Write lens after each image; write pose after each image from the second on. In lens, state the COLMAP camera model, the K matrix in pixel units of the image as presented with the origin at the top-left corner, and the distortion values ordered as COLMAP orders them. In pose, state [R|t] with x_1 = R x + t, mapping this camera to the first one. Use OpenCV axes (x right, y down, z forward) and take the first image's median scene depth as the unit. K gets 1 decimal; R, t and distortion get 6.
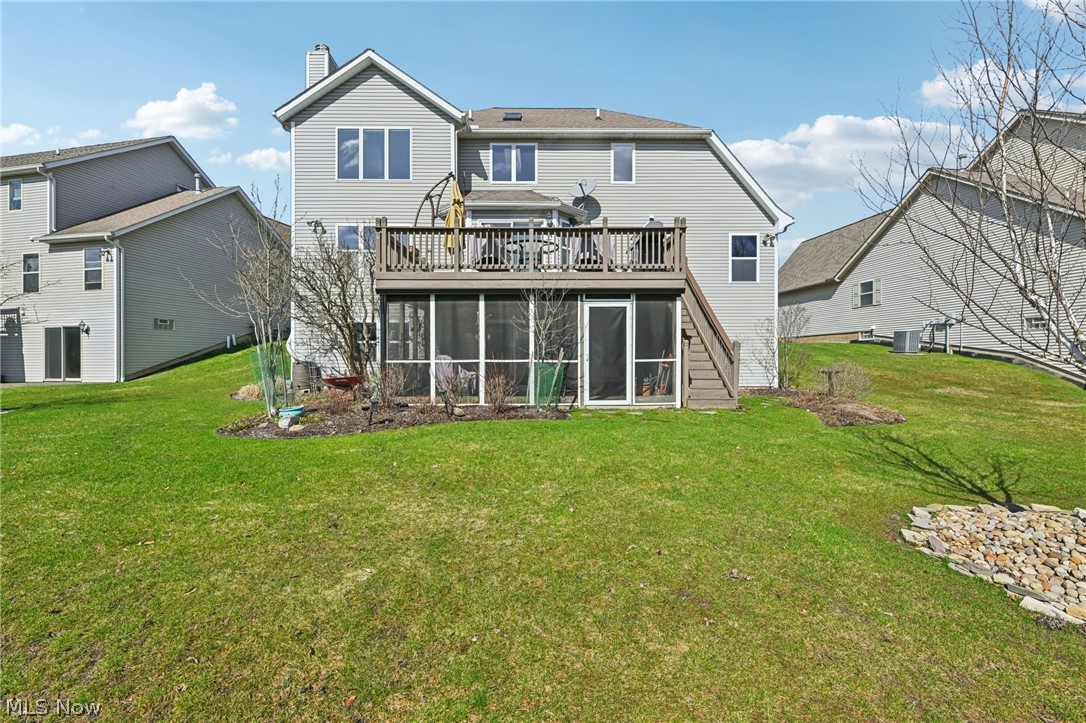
lens RADIAL K [[499.3, 0, 537.9], [0, 499.3, 361.5], [0, 0, 1]] dist [-0.004178, -0.000259]
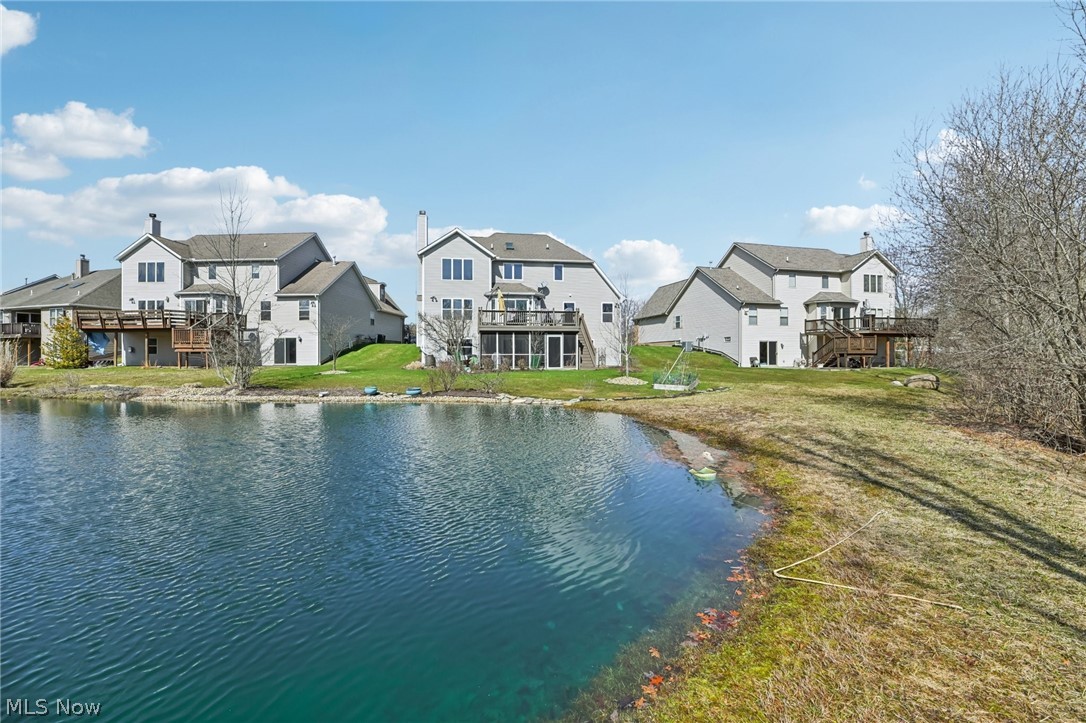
lens RADIAL K [[448.9, 0, 543.9], [0, 448.9, 362.1], [0, 0, 1]] dist [-0.000119, 0.000333]
pose [[0.989162, -0.001670, 0.146821, -0.220235], [0.000415, 0.999963, 0.008576, 0.014898], [-0.146830, -0.008422, 0.989126, -1.148225]]
